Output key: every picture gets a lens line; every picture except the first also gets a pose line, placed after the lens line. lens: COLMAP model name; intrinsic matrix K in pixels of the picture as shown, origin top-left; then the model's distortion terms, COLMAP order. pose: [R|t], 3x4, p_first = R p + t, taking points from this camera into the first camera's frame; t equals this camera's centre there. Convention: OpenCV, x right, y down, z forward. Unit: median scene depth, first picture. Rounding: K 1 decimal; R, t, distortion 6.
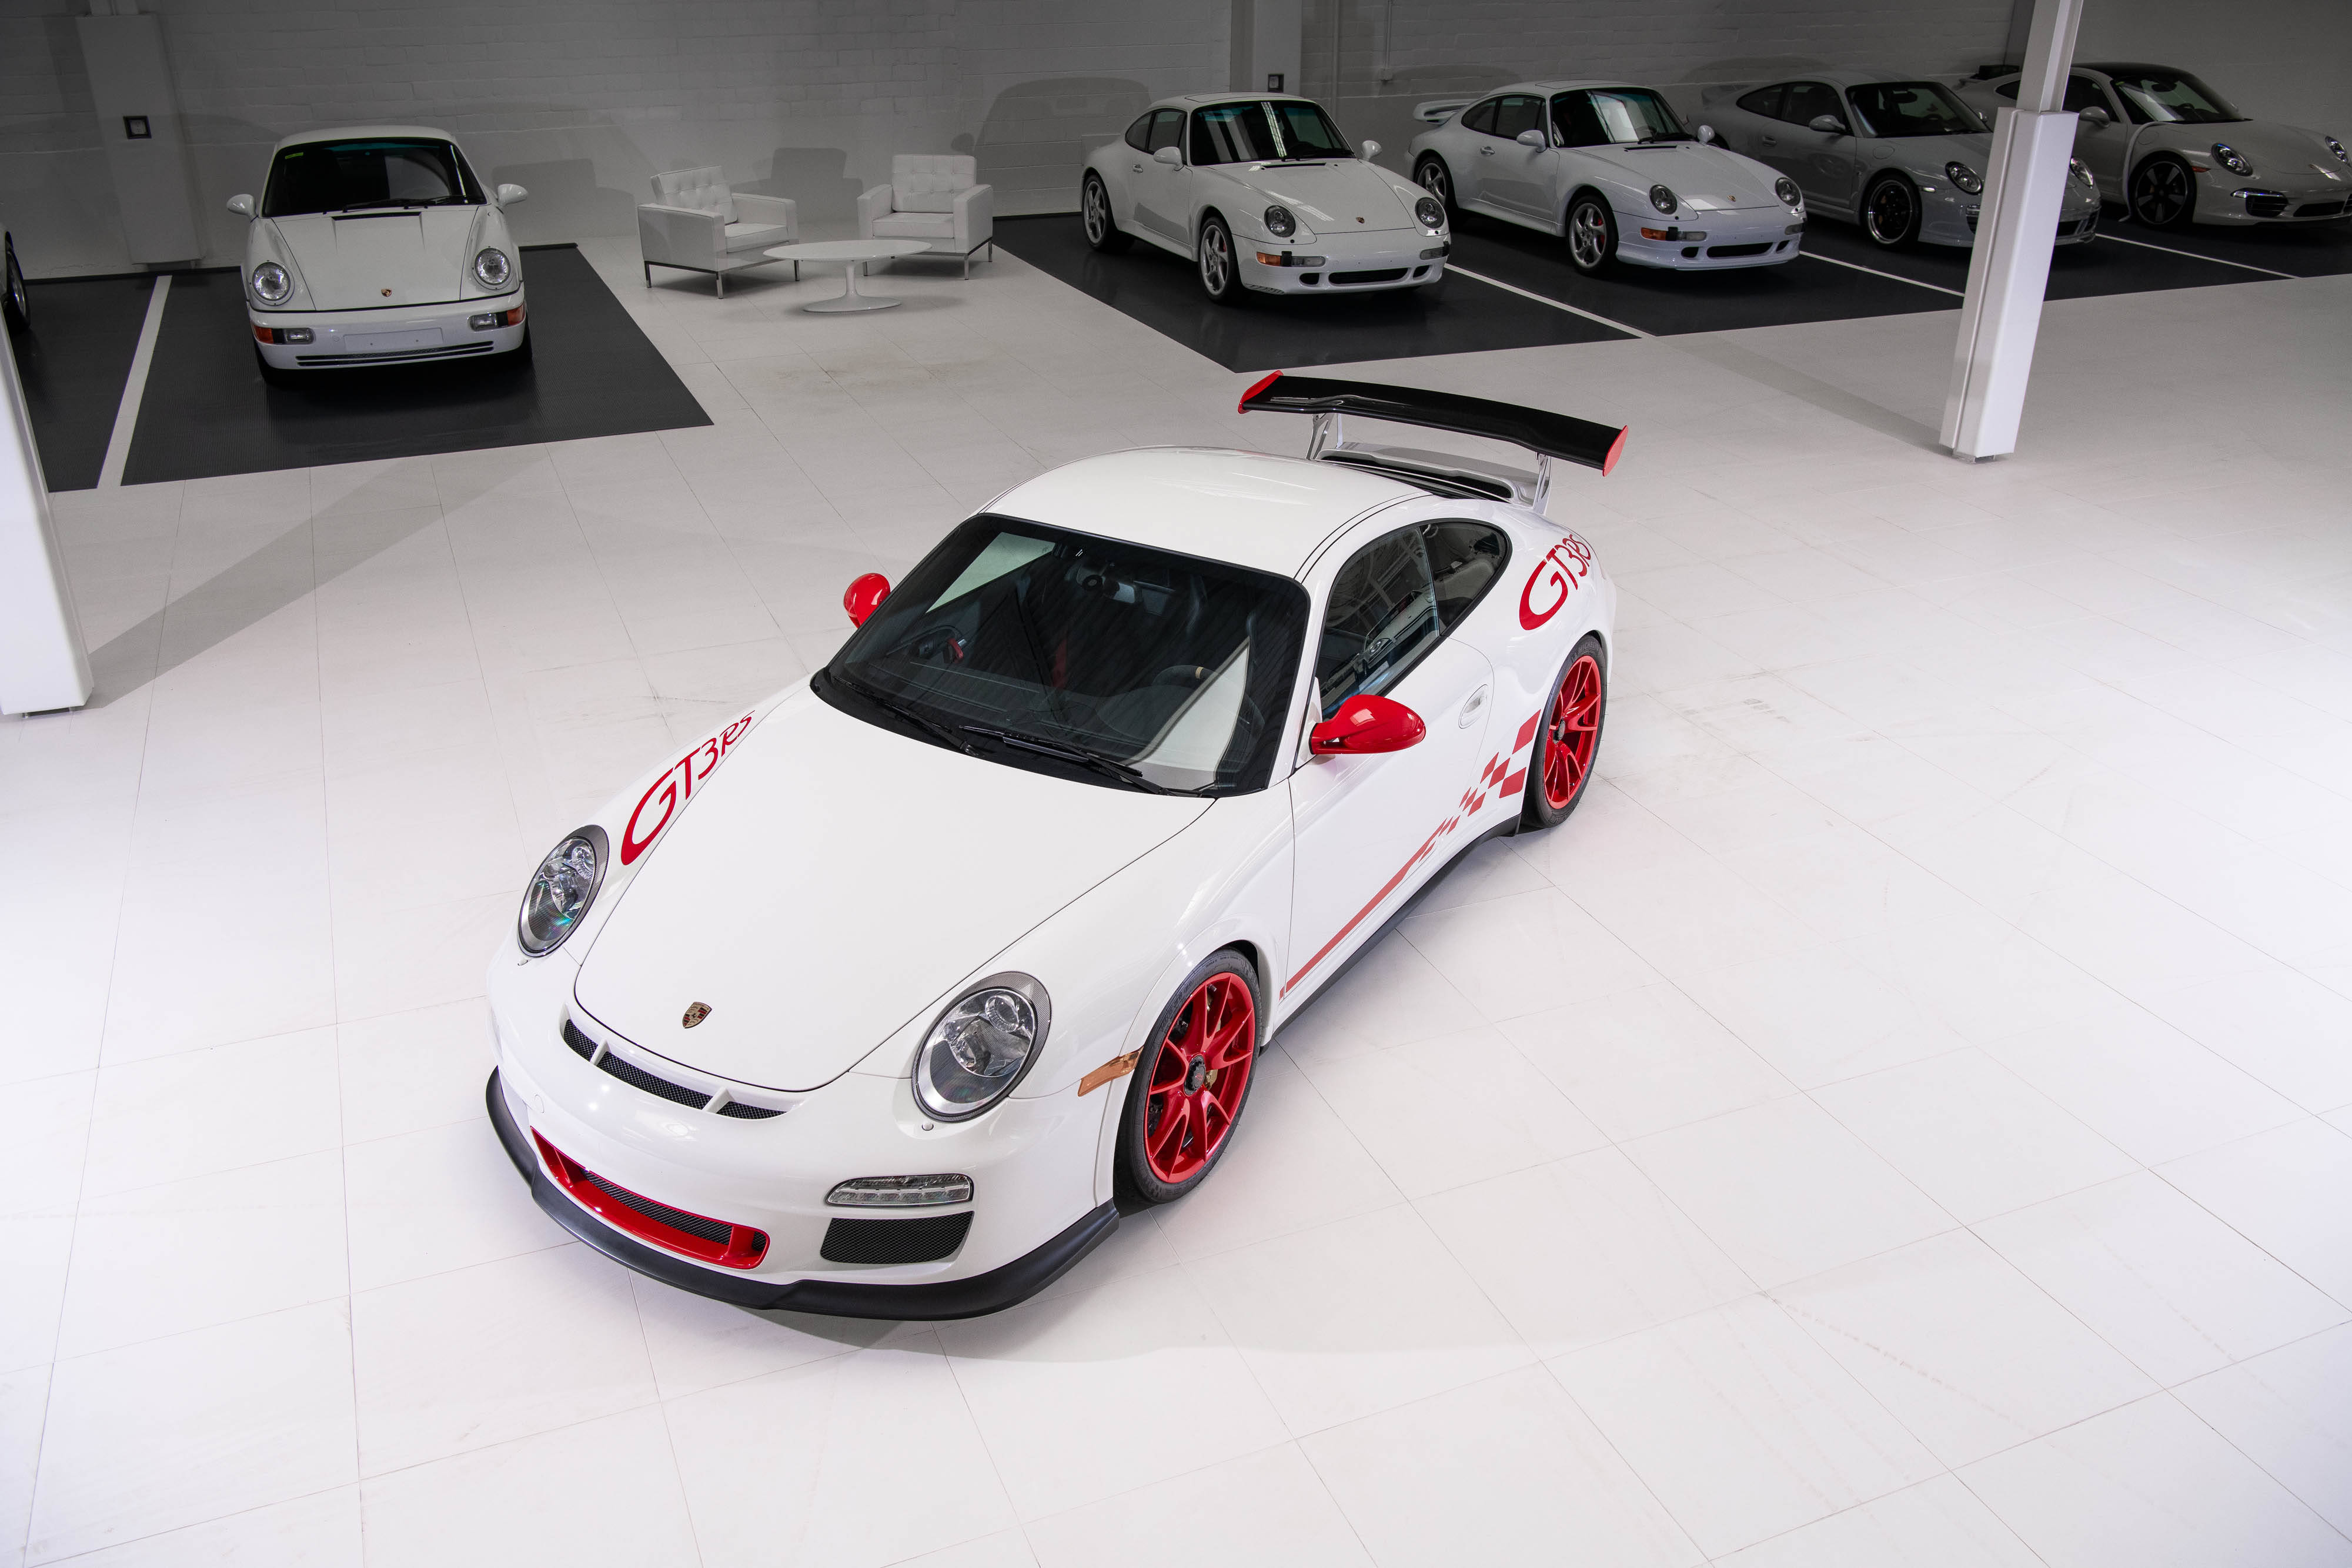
lens RADIAL K [[1955.7, 0, 1176.0], [0, 1955.7, 784.0], [0, 0, 1]] dist [-0.003587, 0.011185]
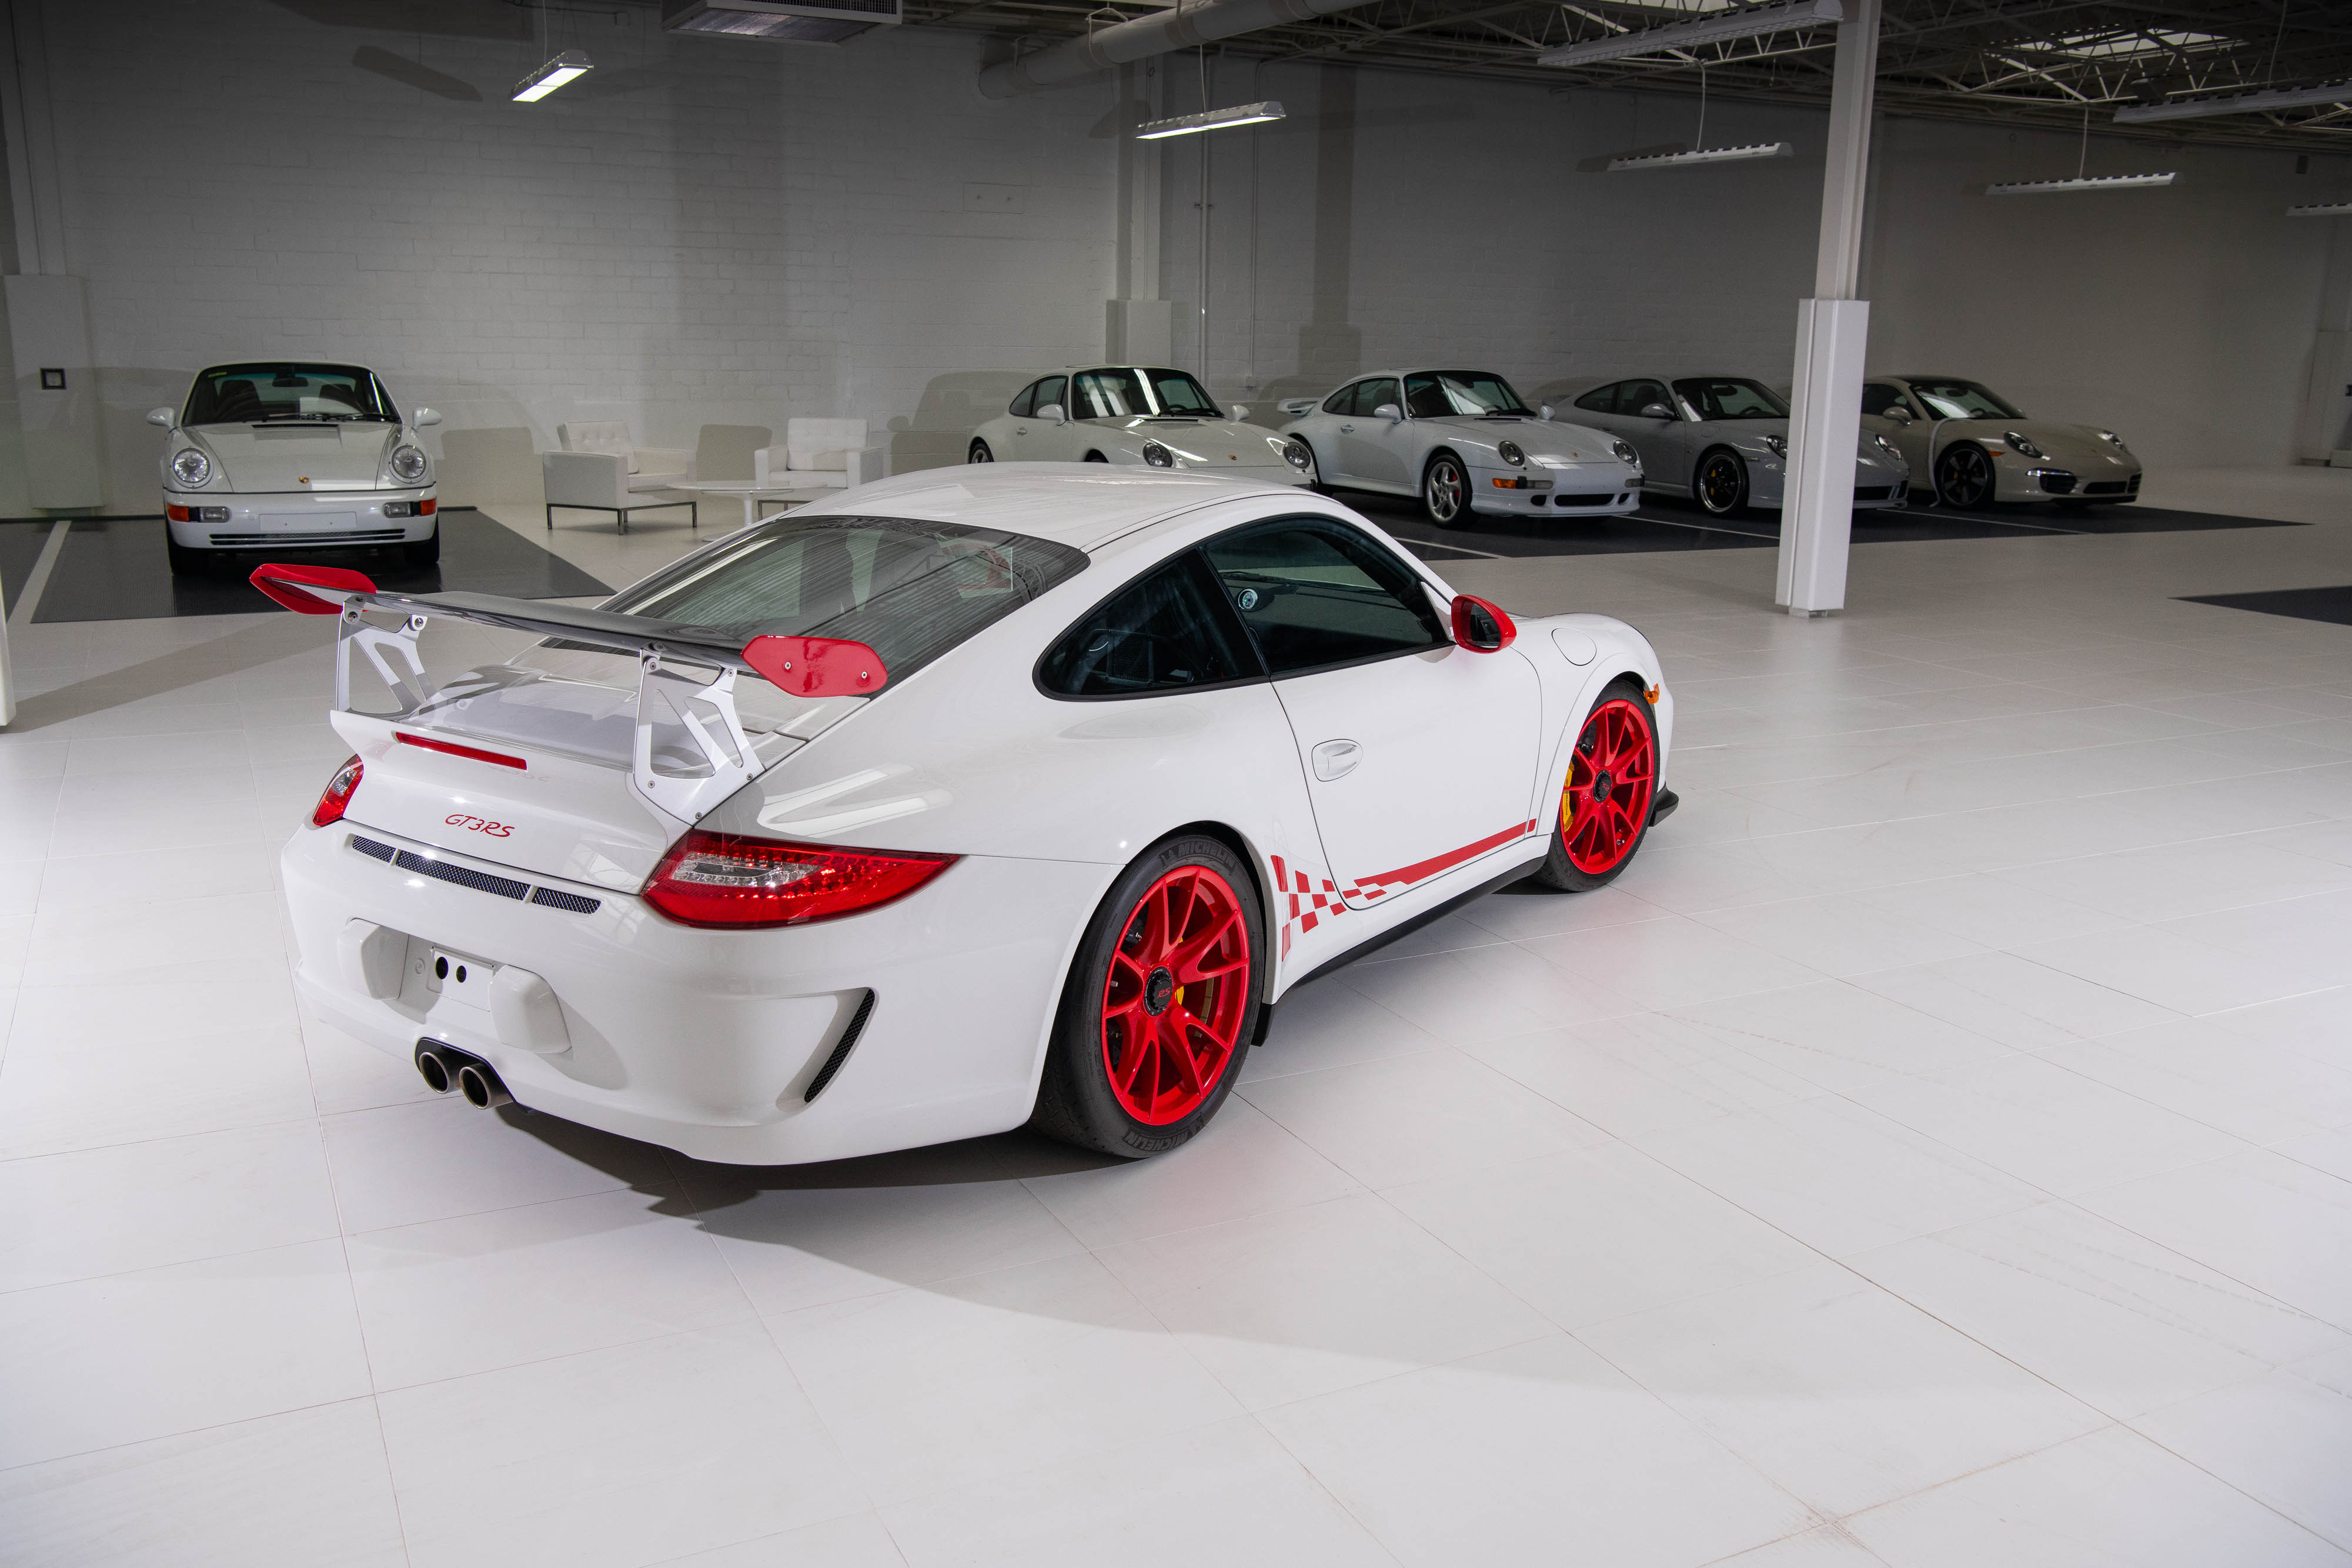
lens RADIAL K [[2008.9, 0, 1176.0], [0, 2008.9, 784.0], [0, 0, 1]] dist [0.008025, 0.007298]
pose [[0.997786, -0.007949, 0.066033, -0.010050], [0.022416, 0.974935, -0.221360, 0.119369], [-0.062618, 0.222350, 0.972954, -0.026626]]
